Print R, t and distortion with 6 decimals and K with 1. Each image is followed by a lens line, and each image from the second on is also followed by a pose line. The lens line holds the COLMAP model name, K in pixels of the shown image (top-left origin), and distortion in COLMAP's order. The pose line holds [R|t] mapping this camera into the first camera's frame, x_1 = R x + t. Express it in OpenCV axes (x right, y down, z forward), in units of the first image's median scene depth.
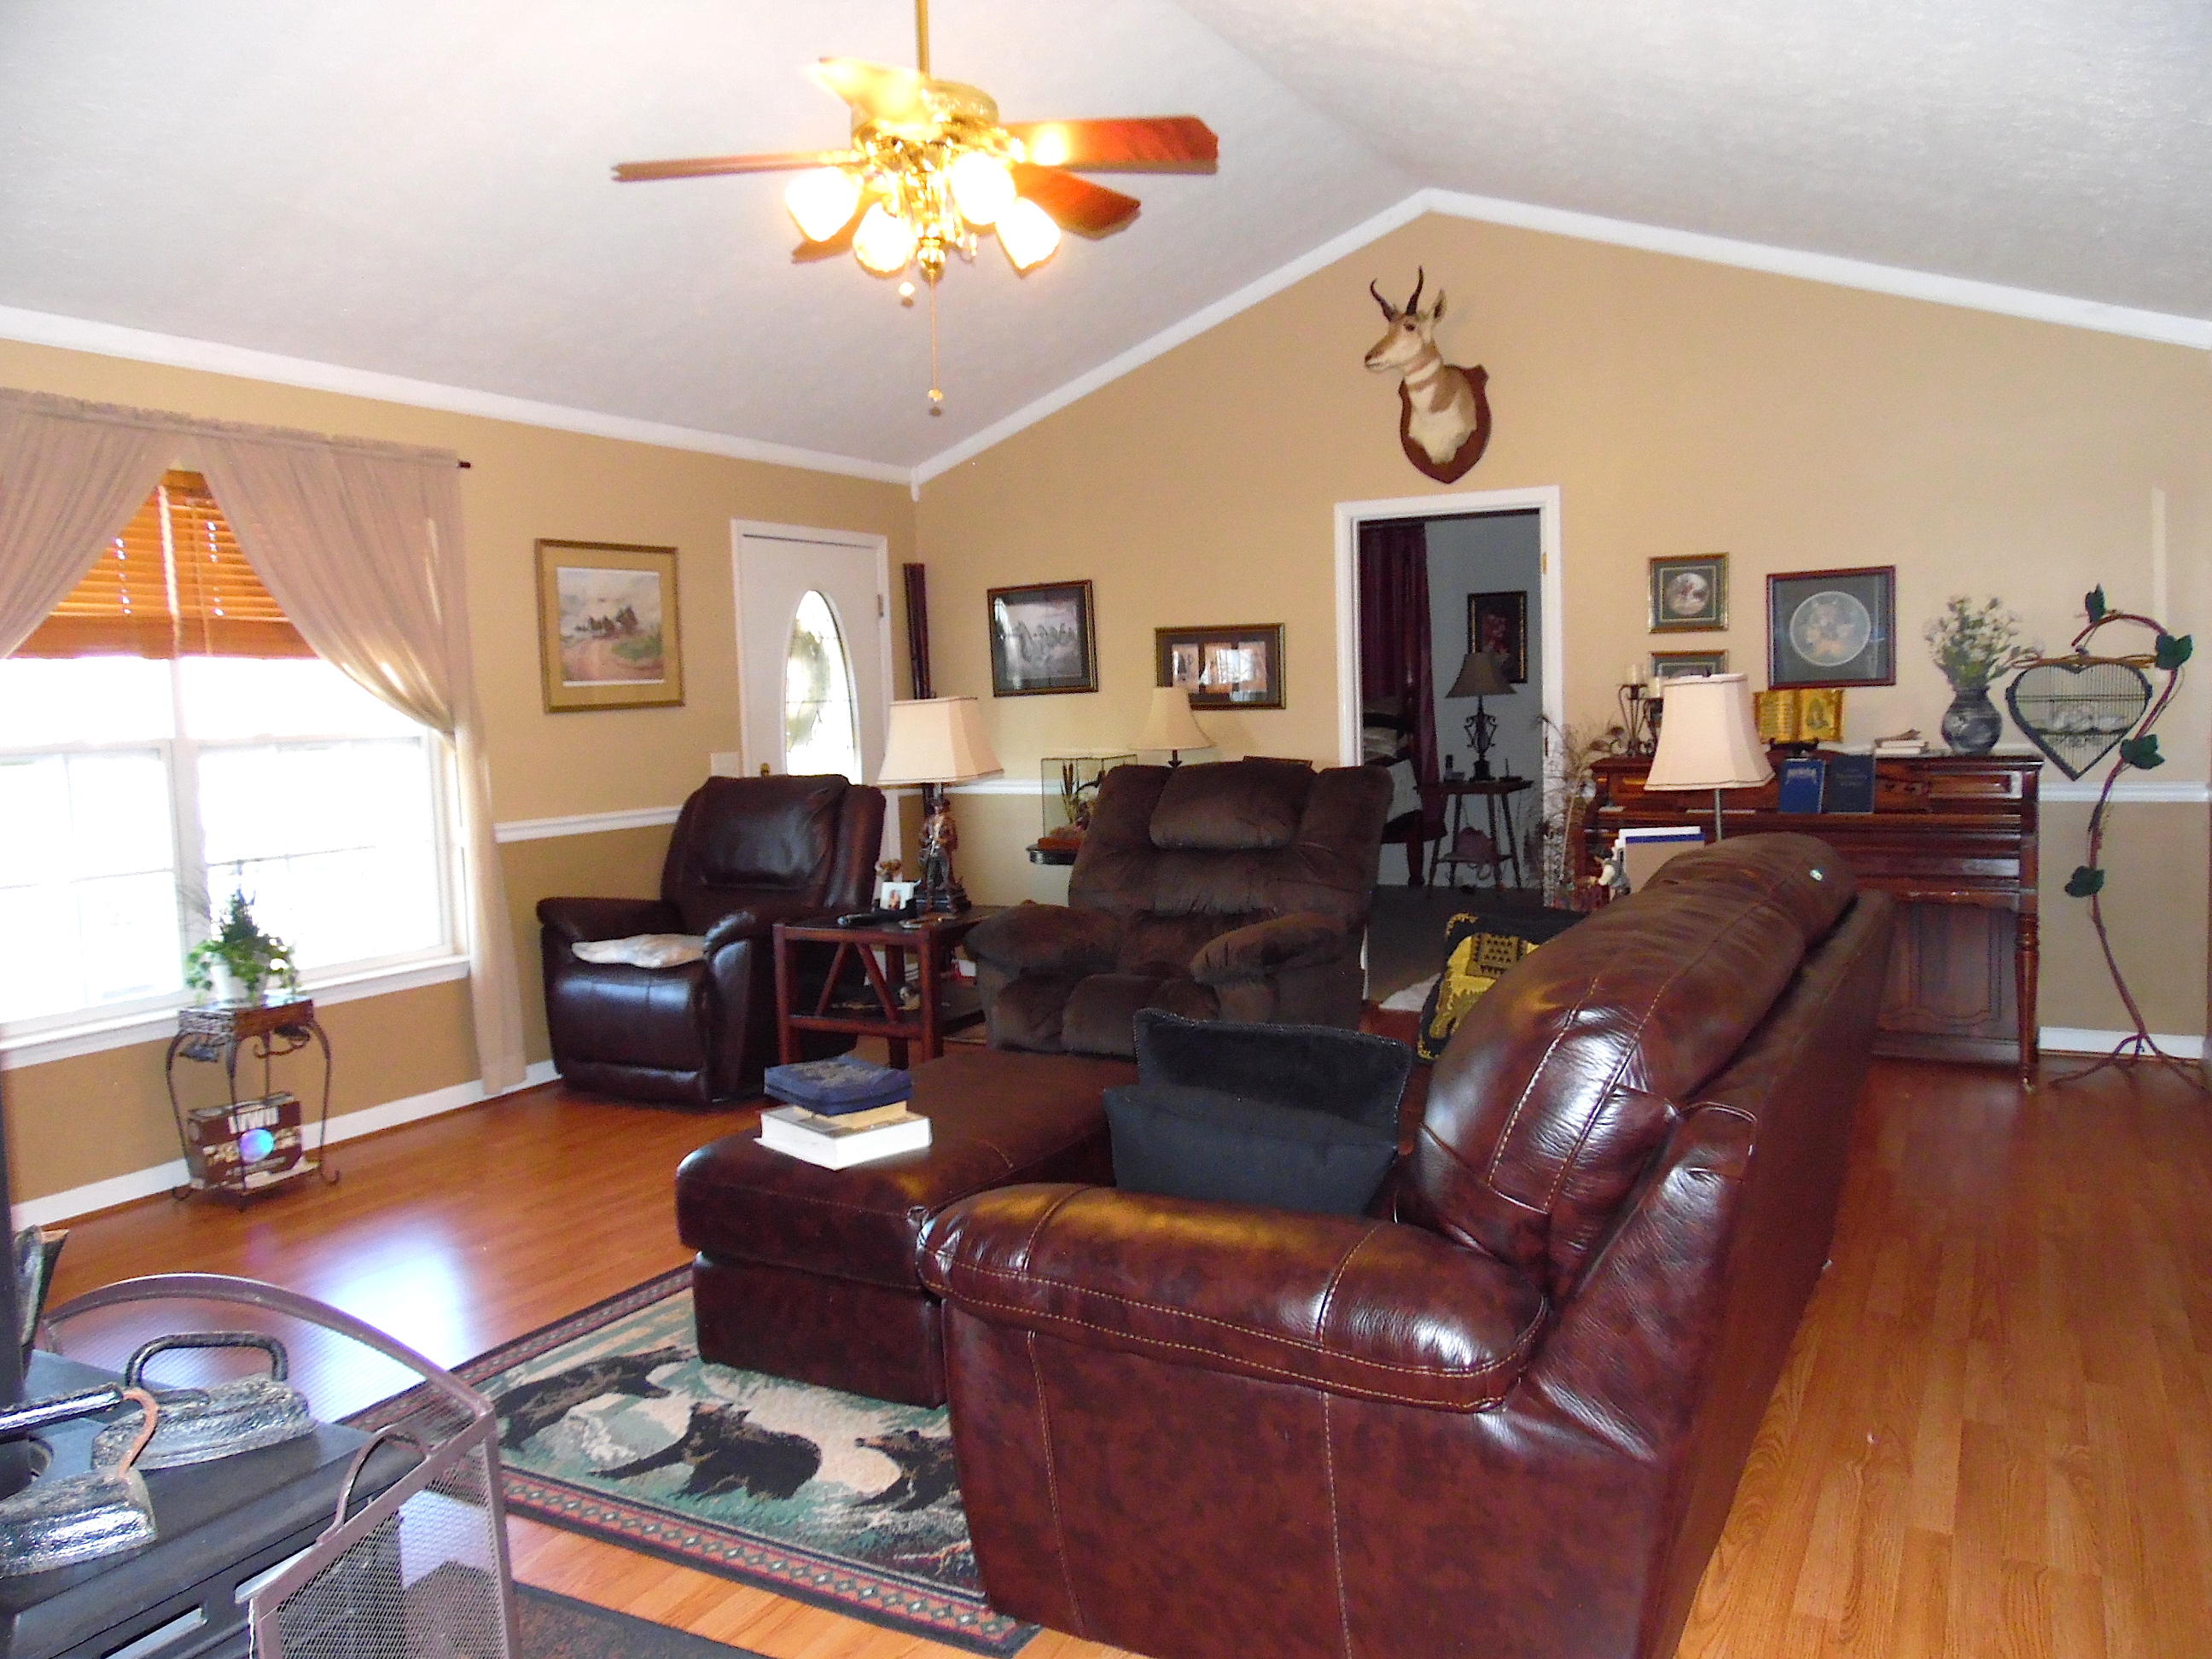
lens RADIAL K [[1651.7, 0, 1105.0], [0, 1651.7, 829.9], [0, 0, 1]] dist [0.013335, 0.014788]
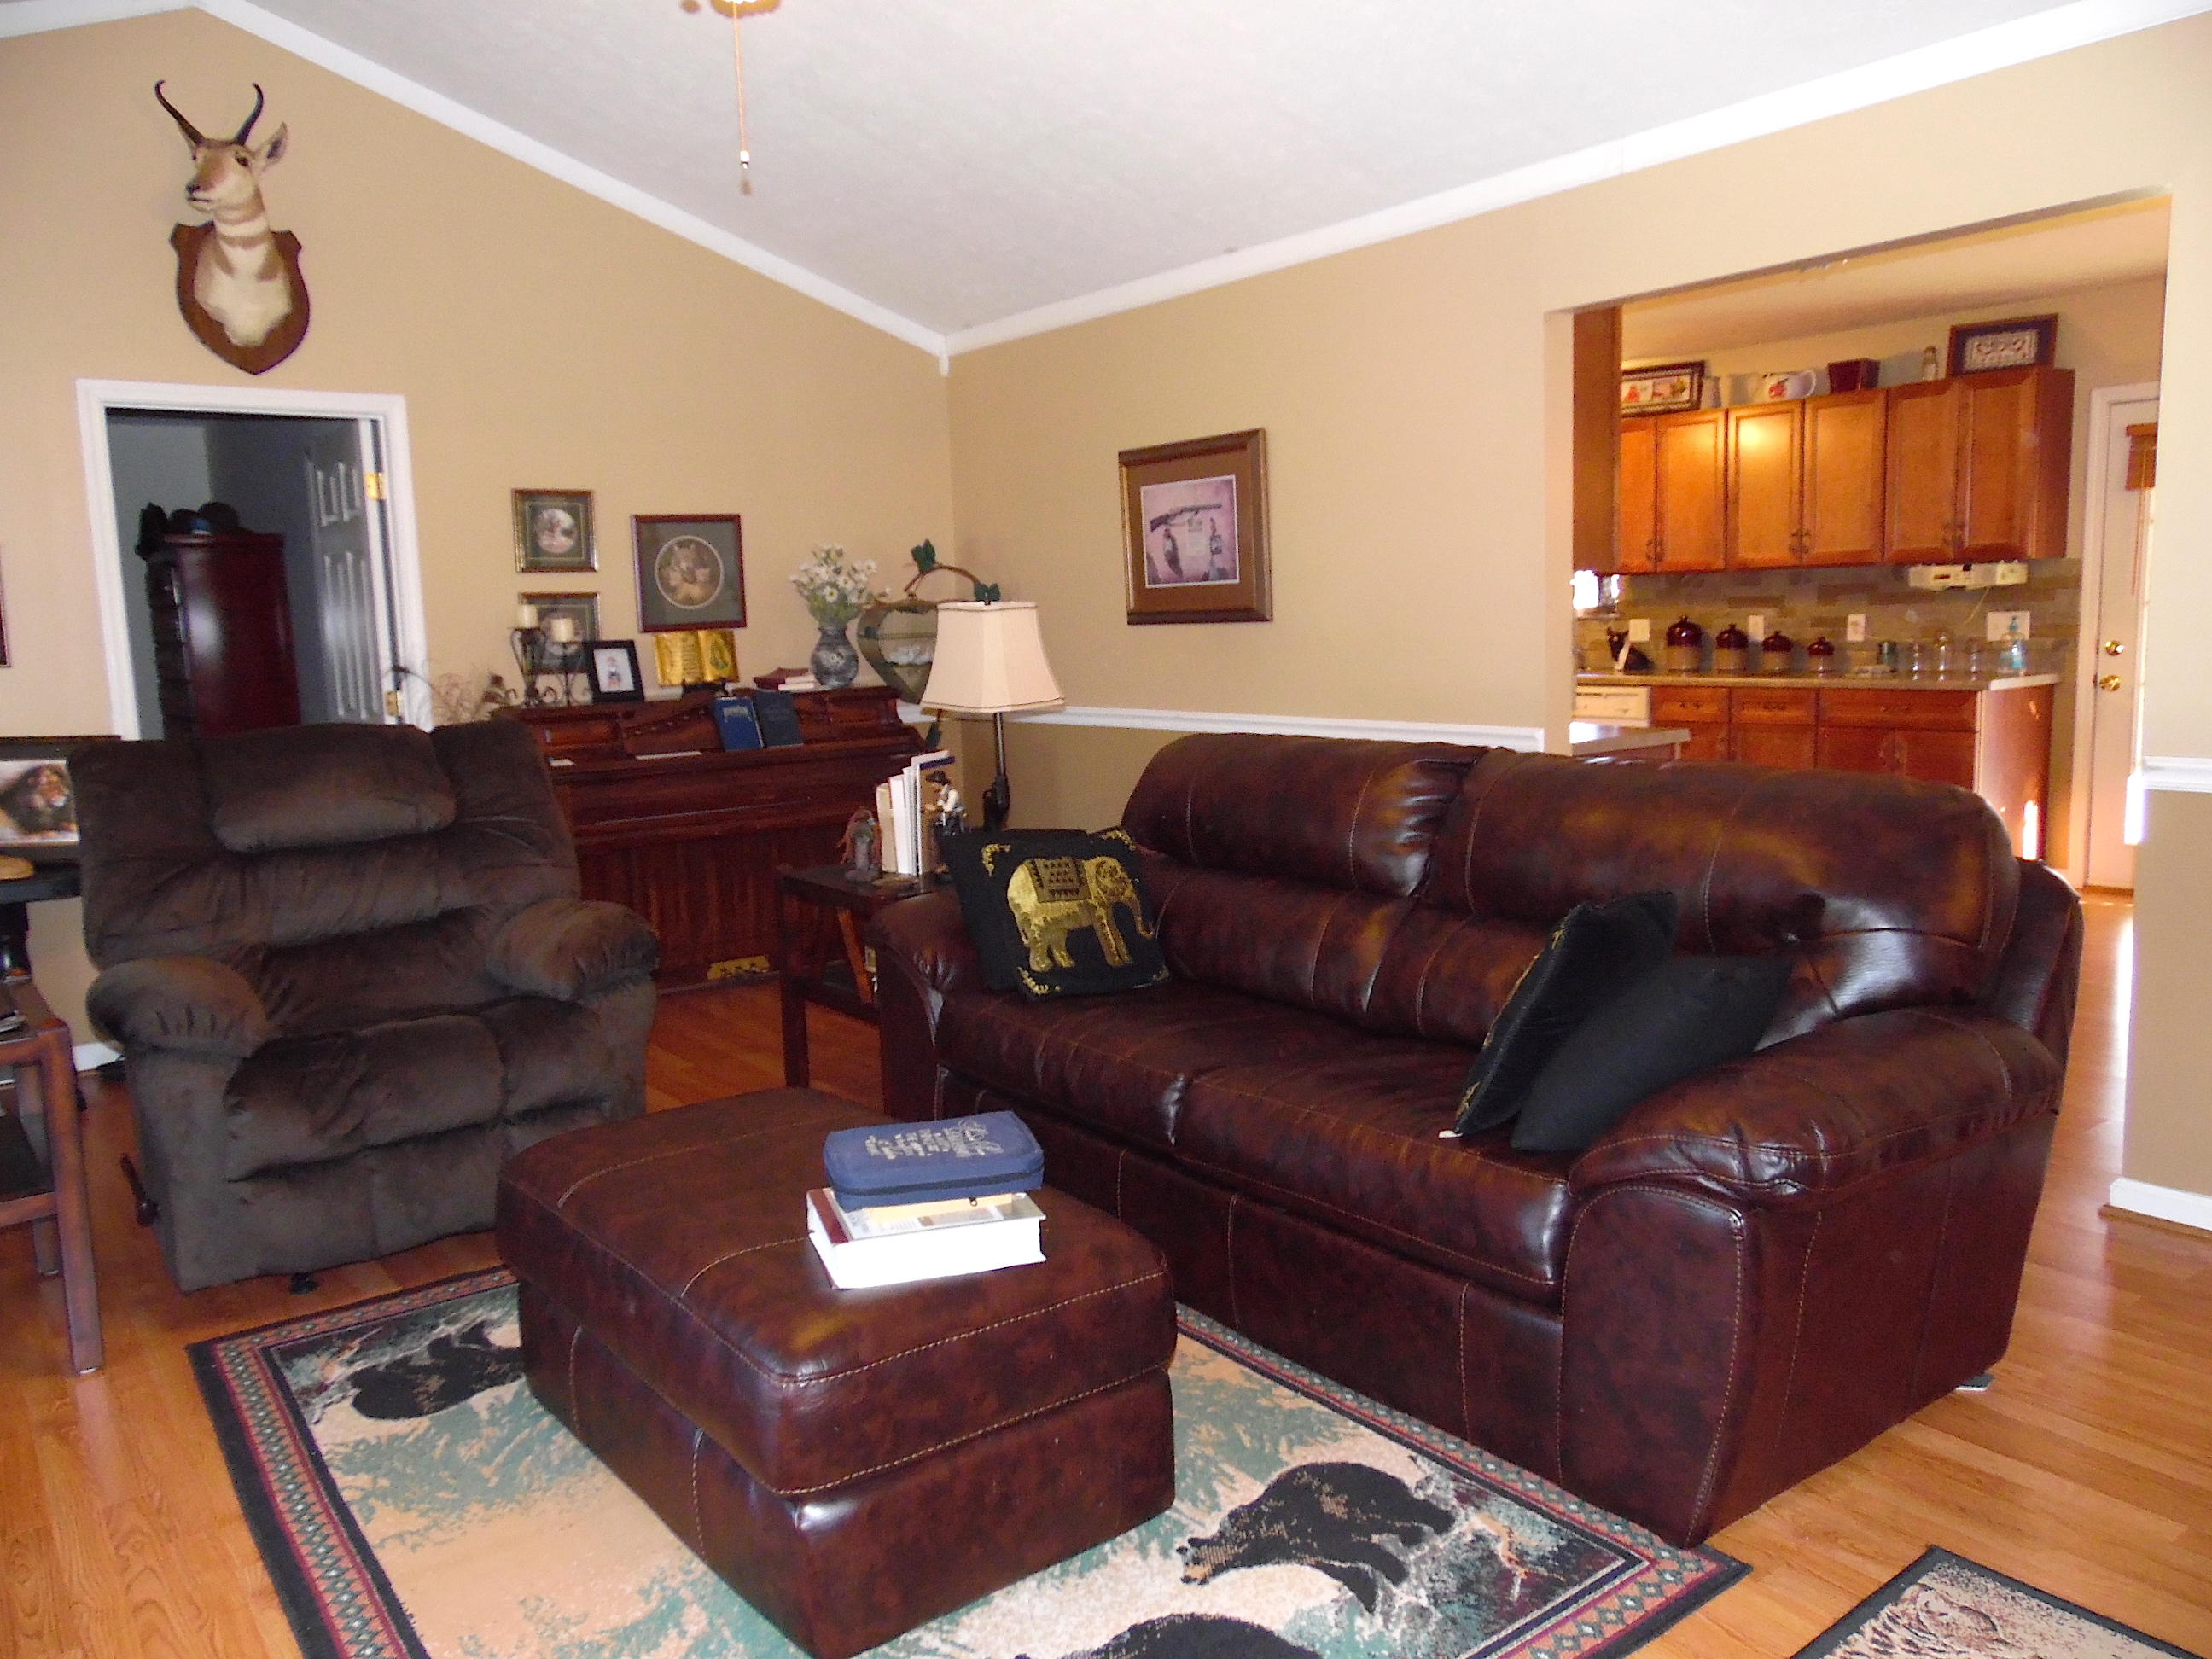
lens RADIAL K [[1651.7, 0, 1104.6], [0, 1651.7, 829.0], [0, 0, 1]] dist [0.013335, 0.014788]
pose [[0.419488, -0.109458, 0.901137, -0.428214], [0.098129, 0.992354, 0.074858, -0.016488], [-0.902441, 0.057026, 0.427022, 0.367955]]
